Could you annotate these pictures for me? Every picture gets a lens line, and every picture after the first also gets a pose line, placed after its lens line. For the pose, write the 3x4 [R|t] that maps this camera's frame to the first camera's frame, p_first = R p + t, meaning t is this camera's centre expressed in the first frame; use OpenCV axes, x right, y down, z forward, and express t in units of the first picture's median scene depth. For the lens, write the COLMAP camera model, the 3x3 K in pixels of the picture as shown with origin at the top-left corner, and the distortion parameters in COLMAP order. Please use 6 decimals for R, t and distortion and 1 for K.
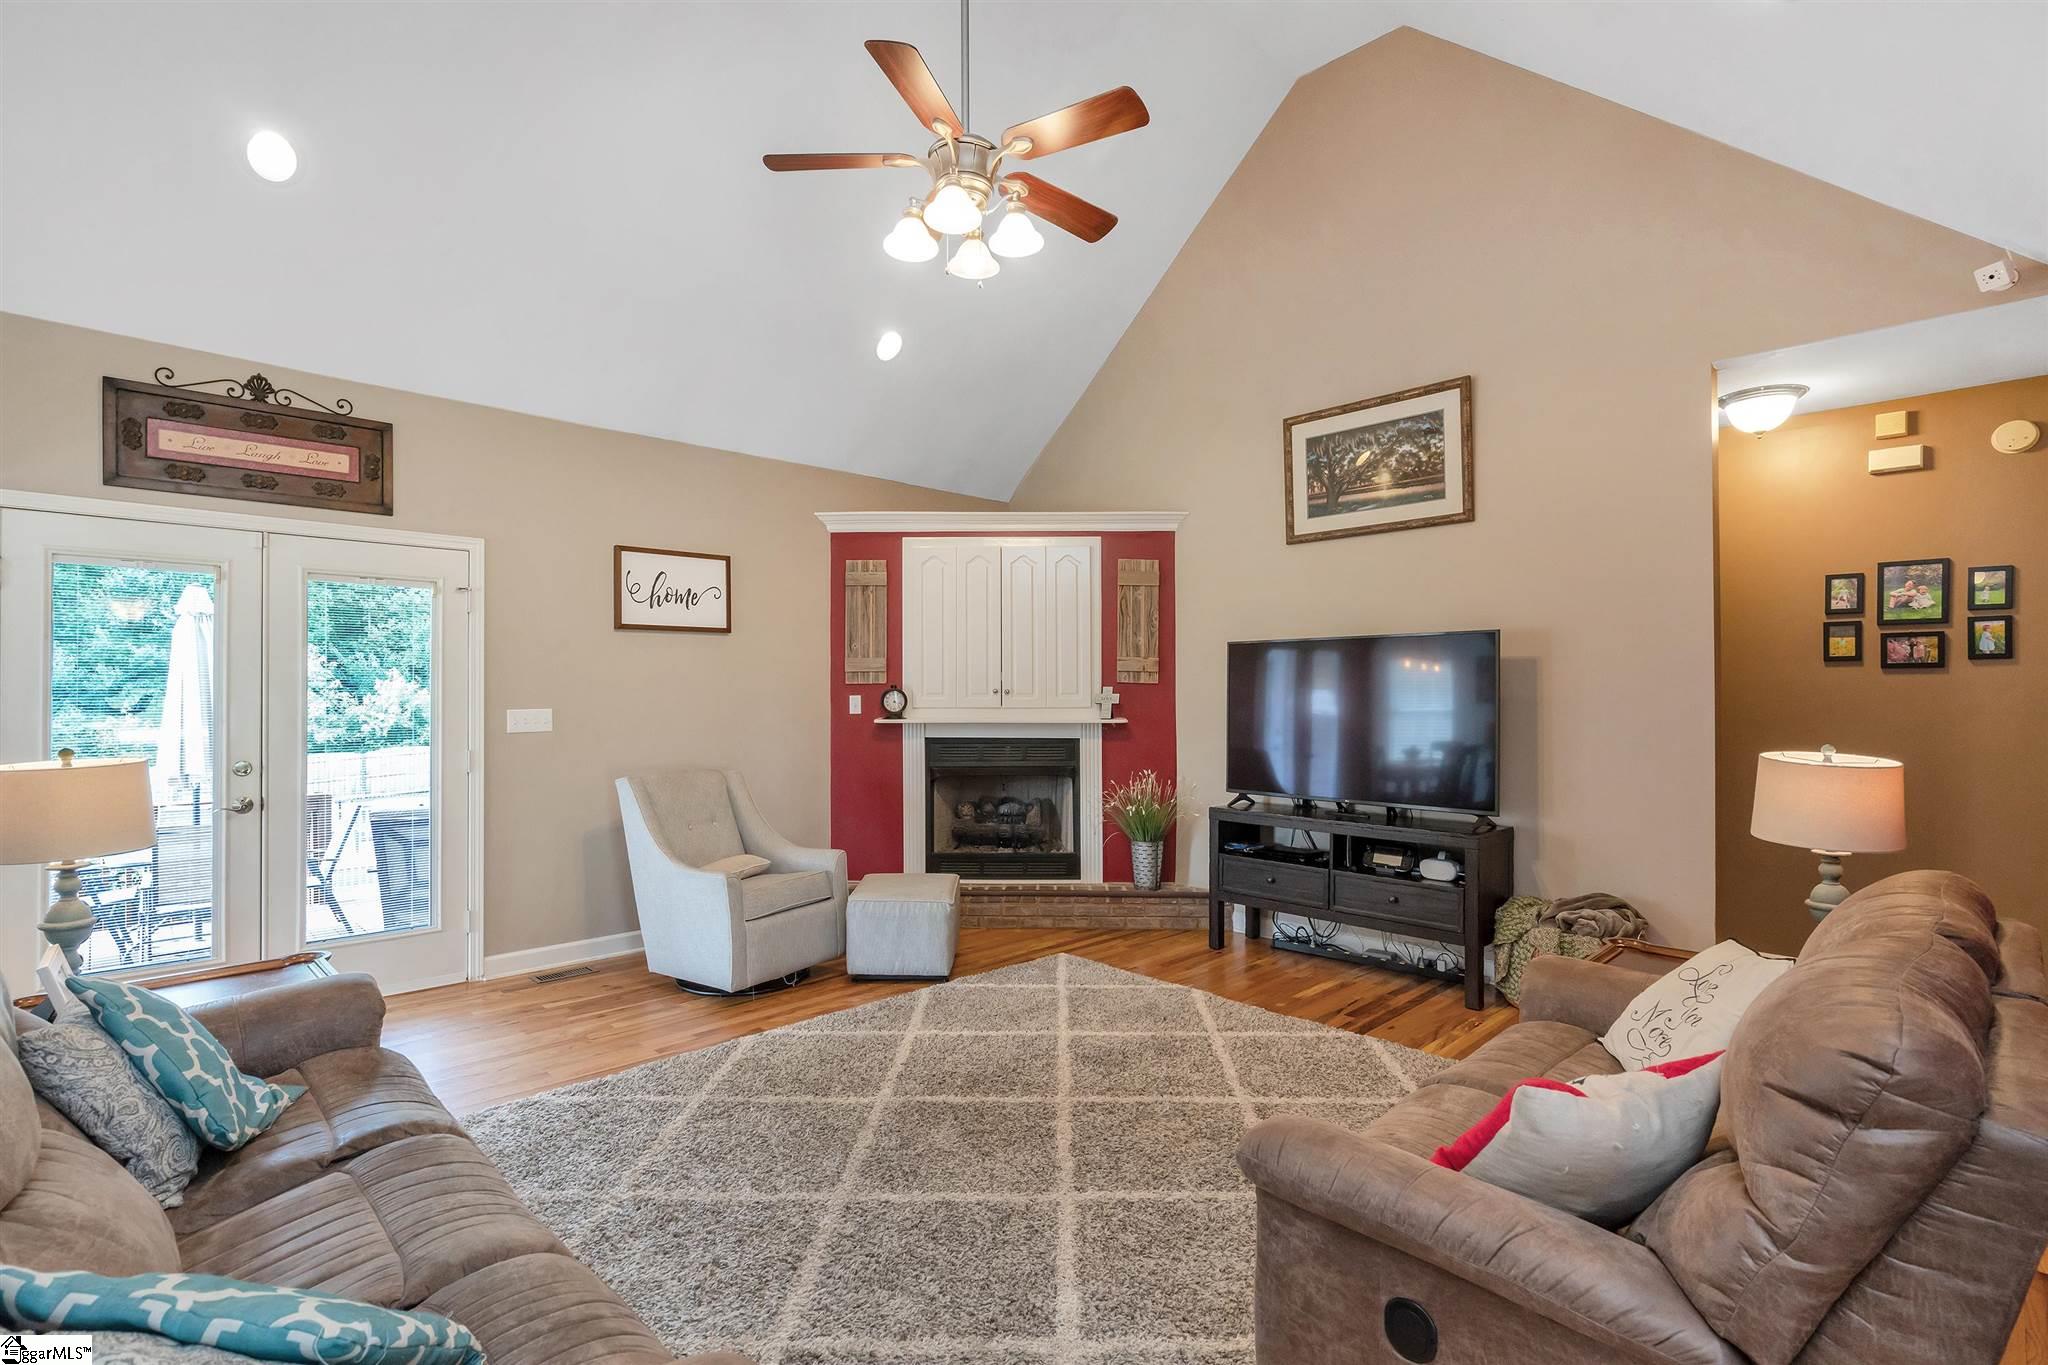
lens RADIAL K [[957.7, 0, 1024.0], [0, 957.7, 682.5], [0, 0, 1]] dist [-0.001232, 0.000324]
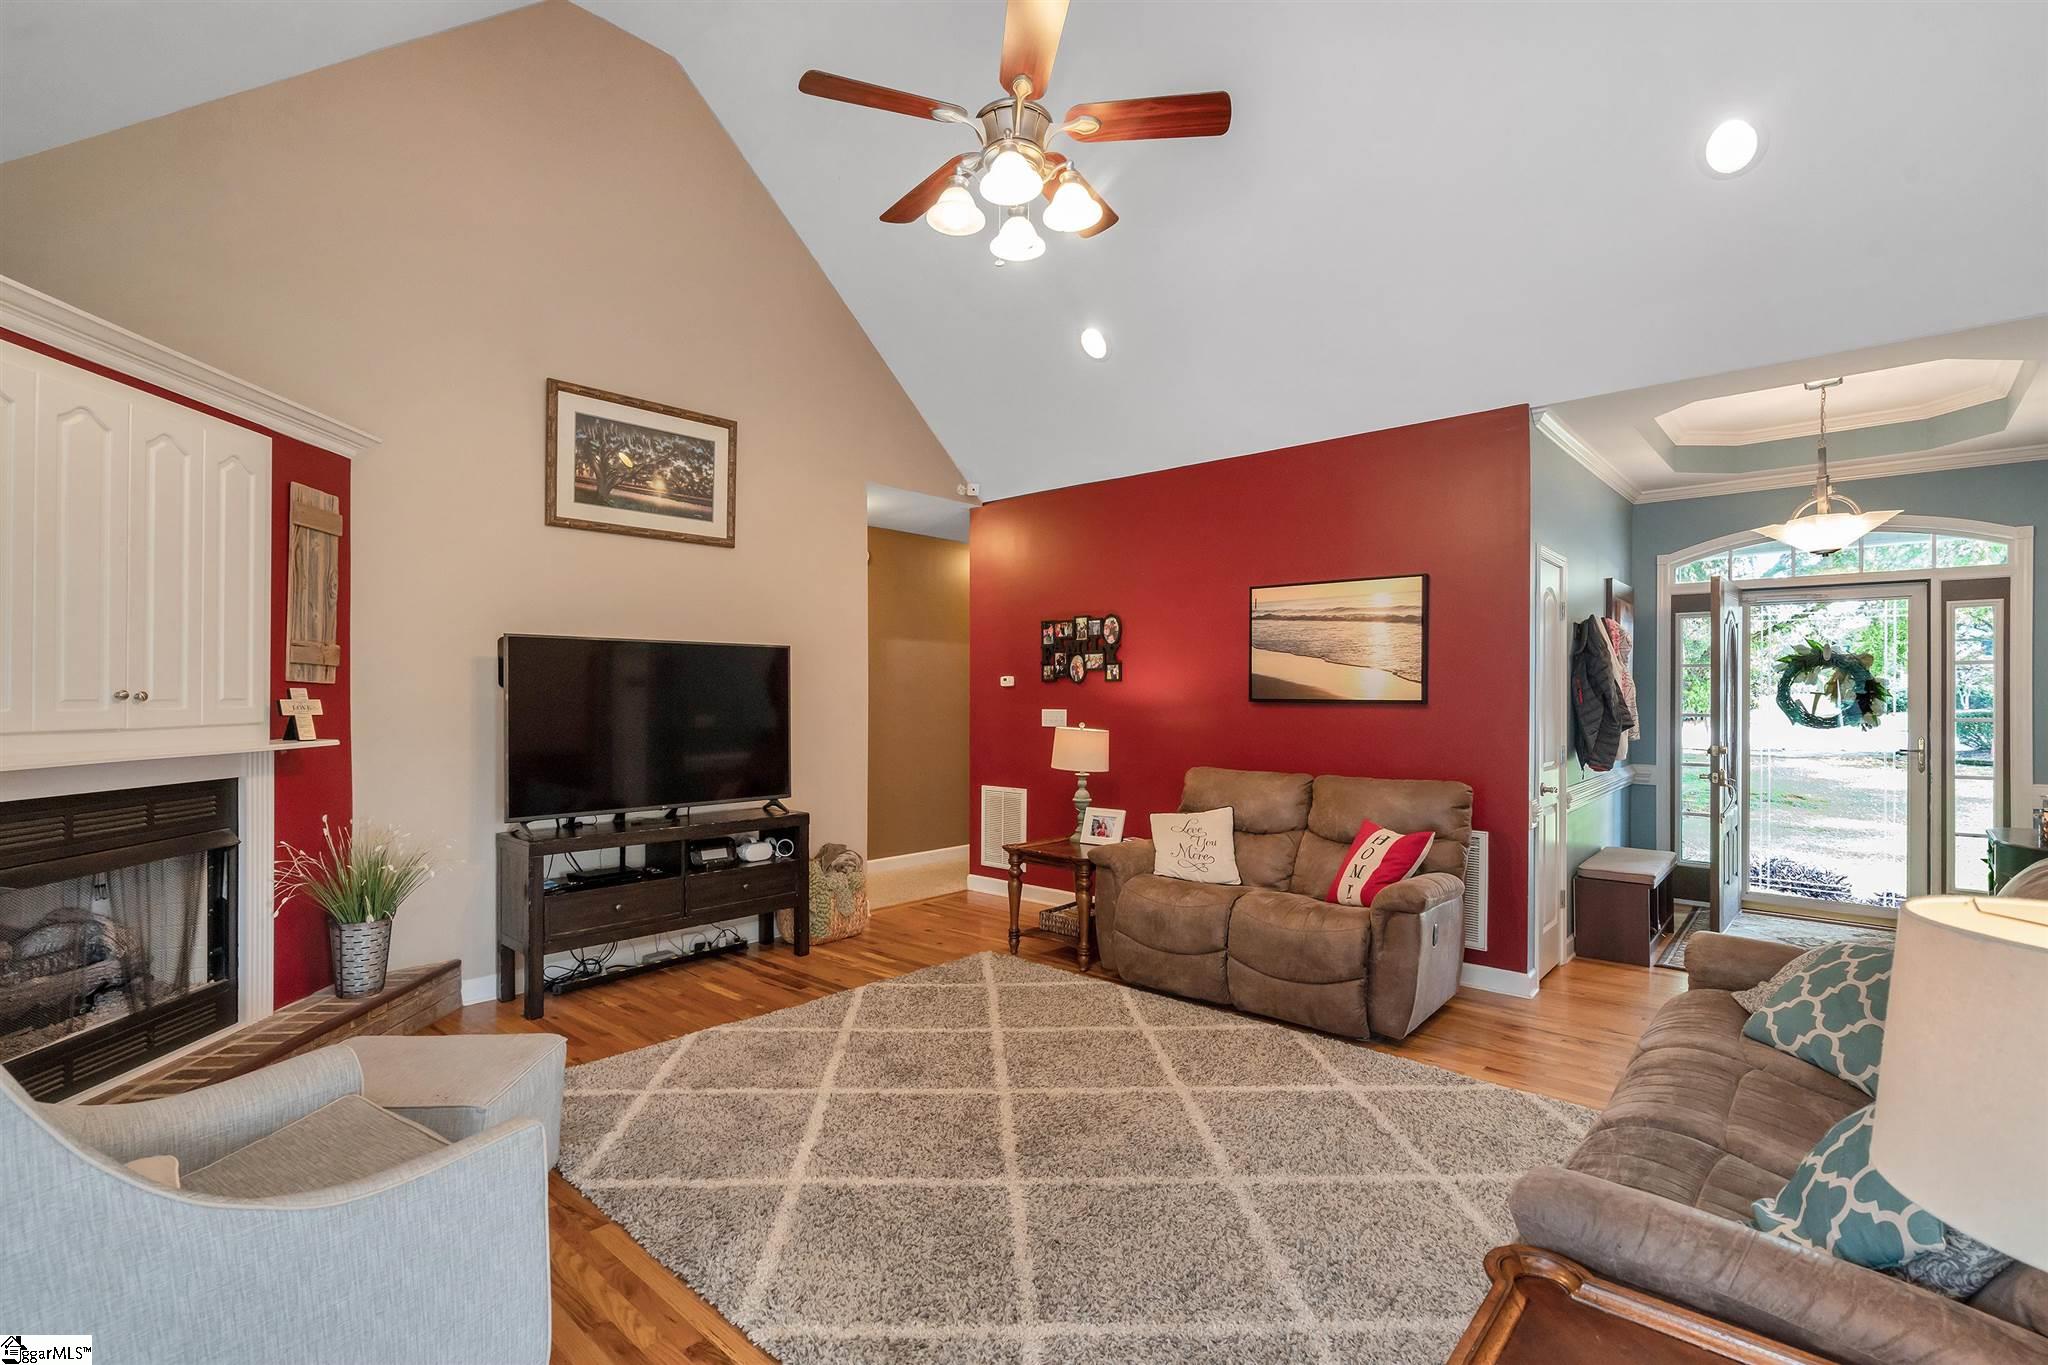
lens RADIAL K [[925.9, 0, 1019.9], [0, 925.9, 681.2], [0, 0, 1]] dist [-0.006007, 0.006857]
pose [[-0.049111, 0.013327, 0.998704, -0.623998], [-0.011944, 0.999832, -0.013929, 0.003078], [-0.998722, -0.012613, -0.048943, 0.669723]]
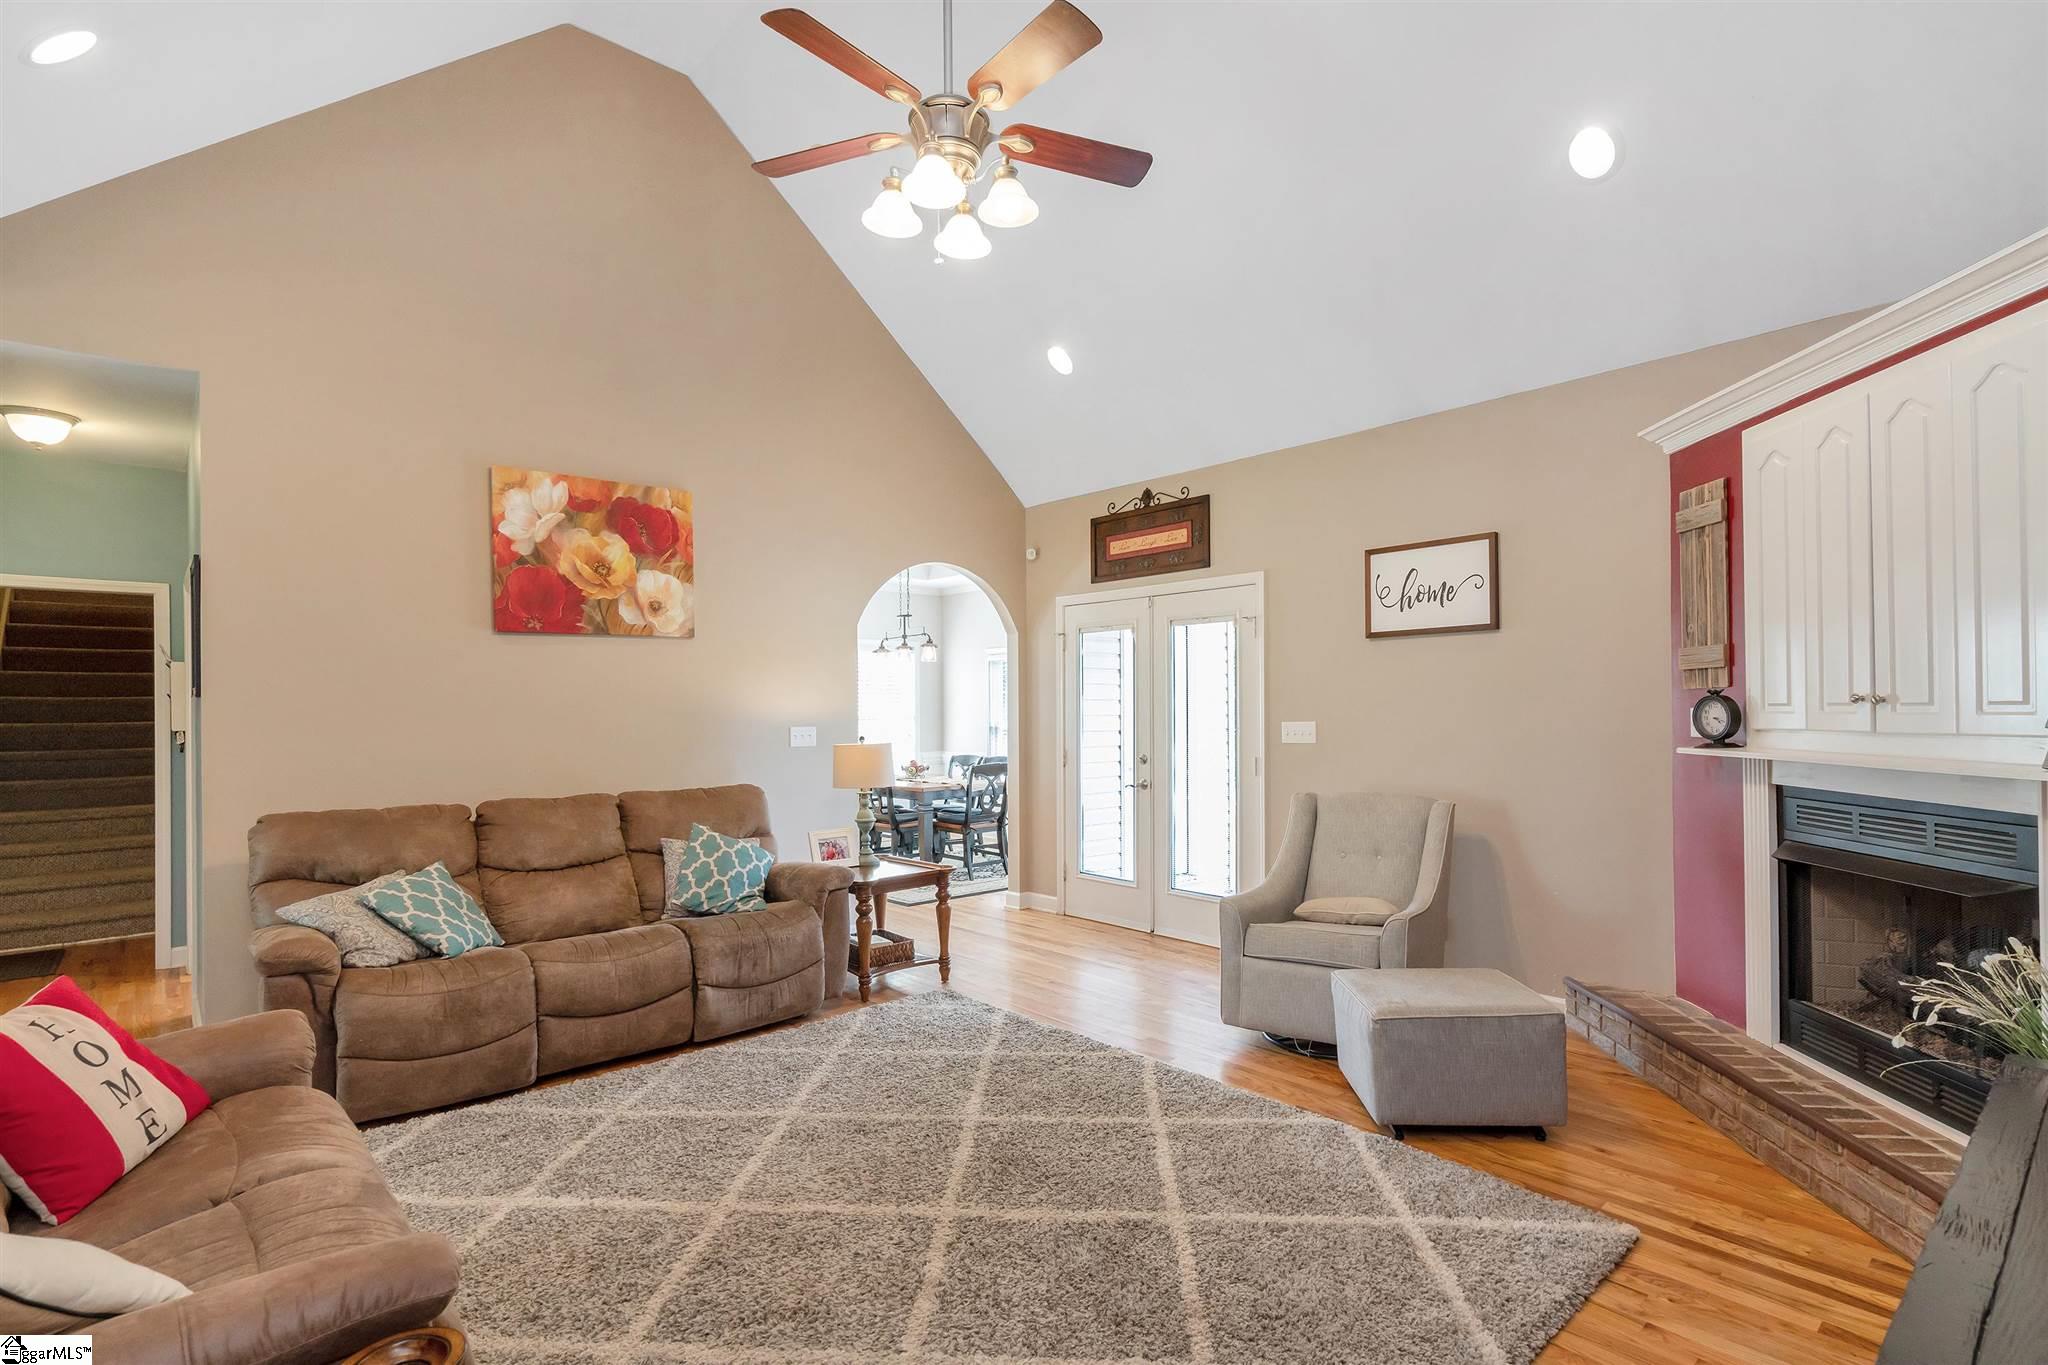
lens RADIAL K [[972.4, 0, 1029.9], [0, 972.4, 694.5], [0, 0, 1]] dist [-0.002782, -0.000297]
pose [[-0.033410, -0.010440, -0.999387, 0.562821], [0.021755, 0.999701, -0.011171, 0.003205], [0.999205, -0.022115, -0.033173, 0.713946]]
